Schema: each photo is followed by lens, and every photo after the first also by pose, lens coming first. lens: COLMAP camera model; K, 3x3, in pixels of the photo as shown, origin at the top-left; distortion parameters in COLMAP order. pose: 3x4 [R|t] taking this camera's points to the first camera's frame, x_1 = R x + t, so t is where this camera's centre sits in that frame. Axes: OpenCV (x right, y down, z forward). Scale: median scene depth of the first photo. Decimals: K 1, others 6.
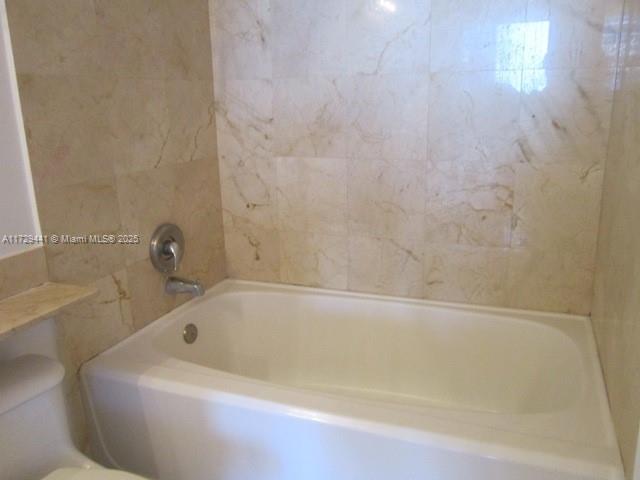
lens RADIAL K [[525.4, 0, 320.0], [0, 525.4, 240.0], [0, 0, 1]] dist [-0.037942, 0.005669]
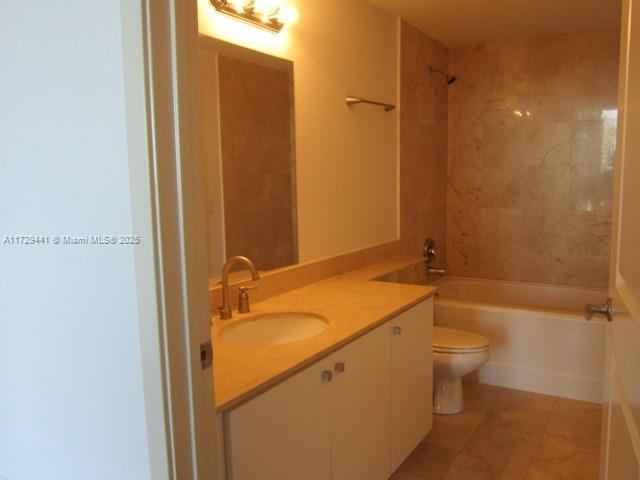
lens RADIAL K [[525.4, 0, 320.0], [0, 525.4, 240.0], [0, 0, 1]] dist [-0.037942, 0.005669]
pose [[0.984013, 0.028913, -0.175734, -0.330995], [-0.052108, 0.990295, -0.128842, 0.233520], [0.170303, 0.135939, 0.975970, -0.939467]]
